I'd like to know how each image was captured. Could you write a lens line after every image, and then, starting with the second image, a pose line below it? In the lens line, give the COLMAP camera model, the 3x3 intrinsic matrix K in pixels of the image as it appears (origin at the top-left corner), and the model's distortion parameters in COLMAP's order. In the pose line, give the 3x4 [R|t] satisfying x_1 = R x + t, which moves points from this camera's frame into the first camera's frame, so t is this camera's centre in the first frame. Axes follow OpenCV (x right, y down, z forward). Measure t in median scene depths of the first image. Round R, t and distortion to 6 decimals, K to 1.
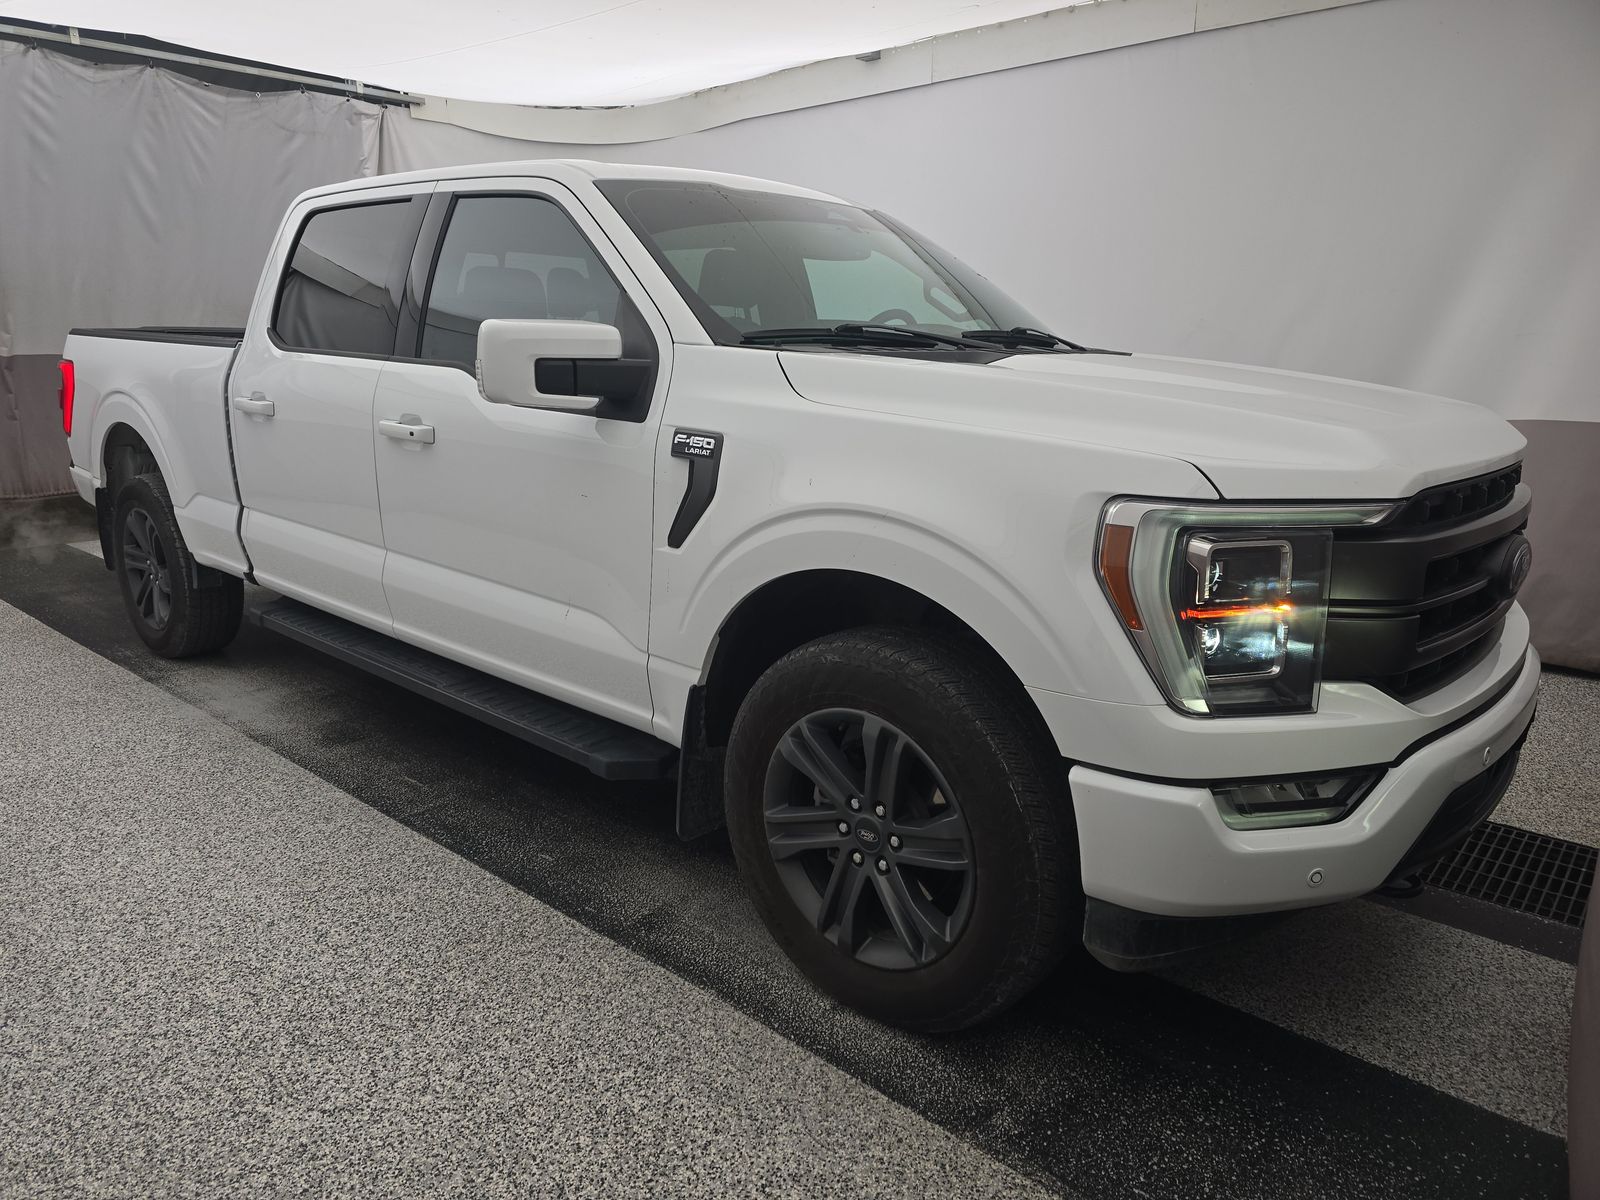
lens RADIAL K [[1085.3, 0, 795.8], [0, 1085.3, 595.9], [0, 0, 1]] dist [0.022443, -0.025241]
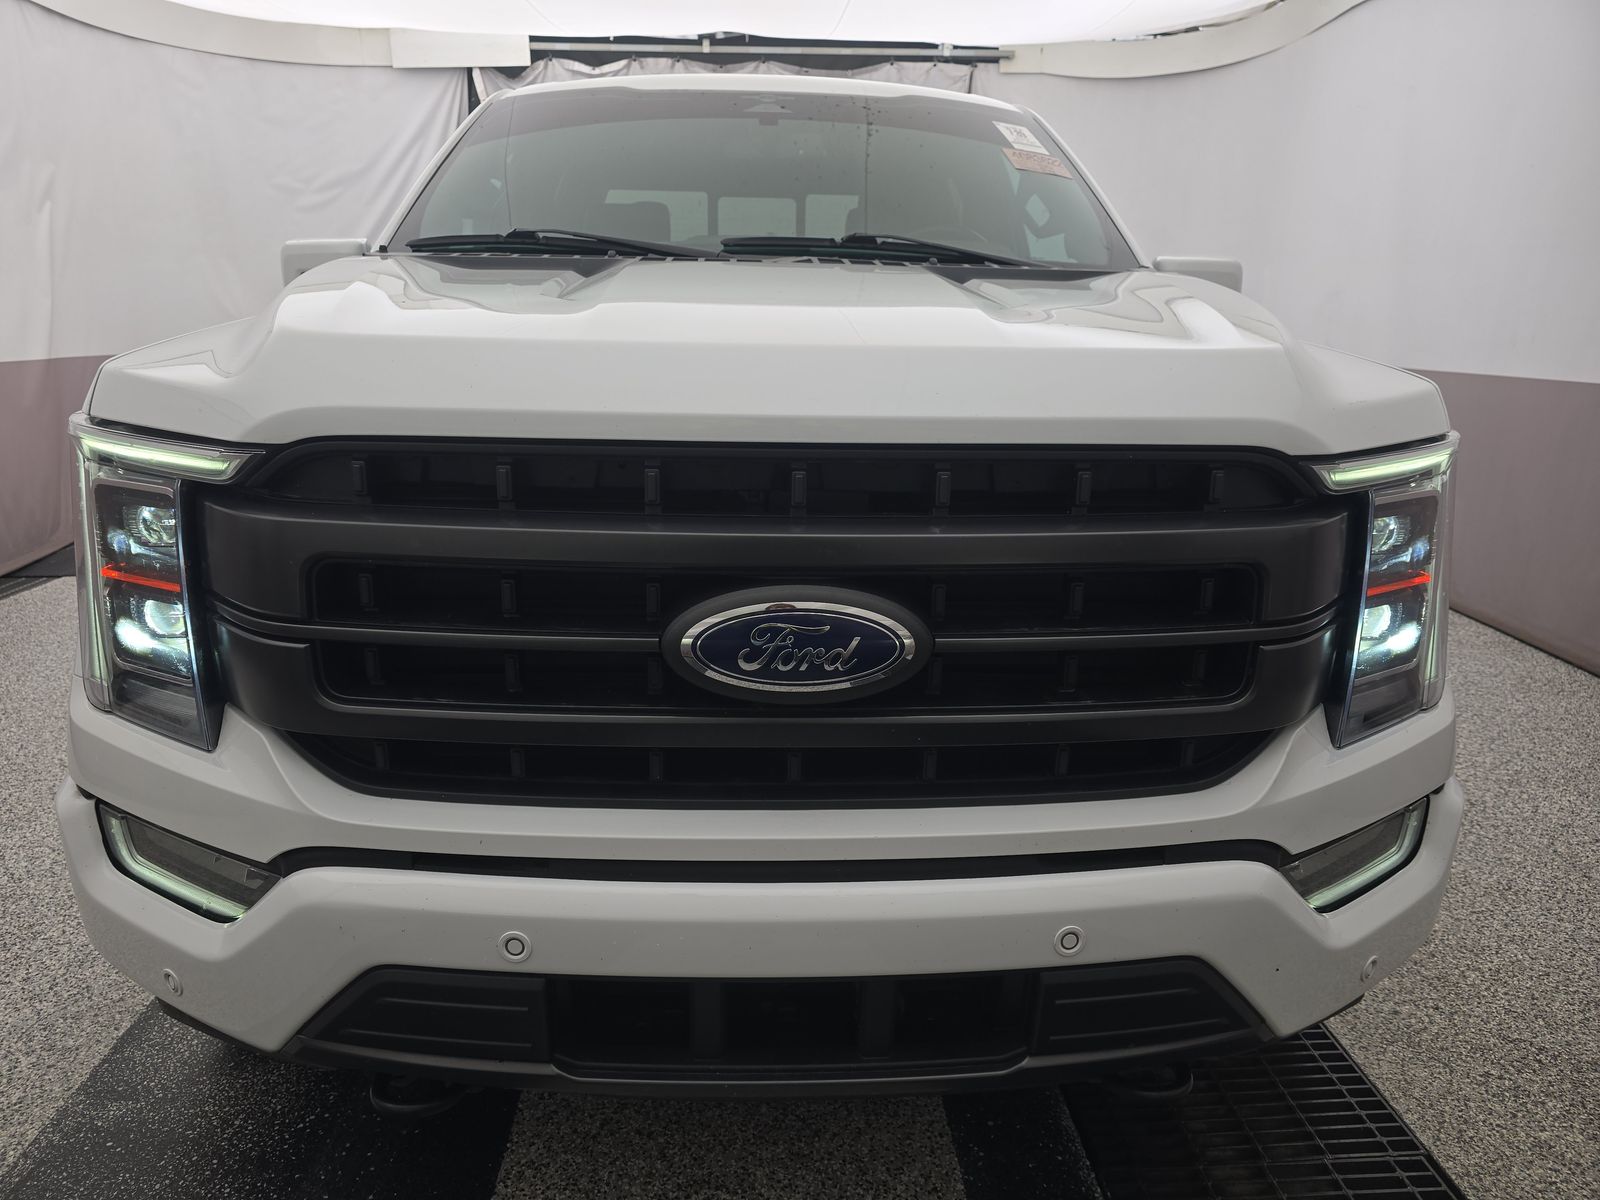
lens RADIAL K [[1085.3, 0, 795.4], [0, 1085.3, 601.5], [0, 0, 1]] dist [0.022443, -0.025241]
pose [[0.696336, 0.182794, -0.694048, 0.366867], [-0.166774, 0.981764, 0.091248, -0.033710], [0.698071, 0.052210, 0.714123, 0.237412]]
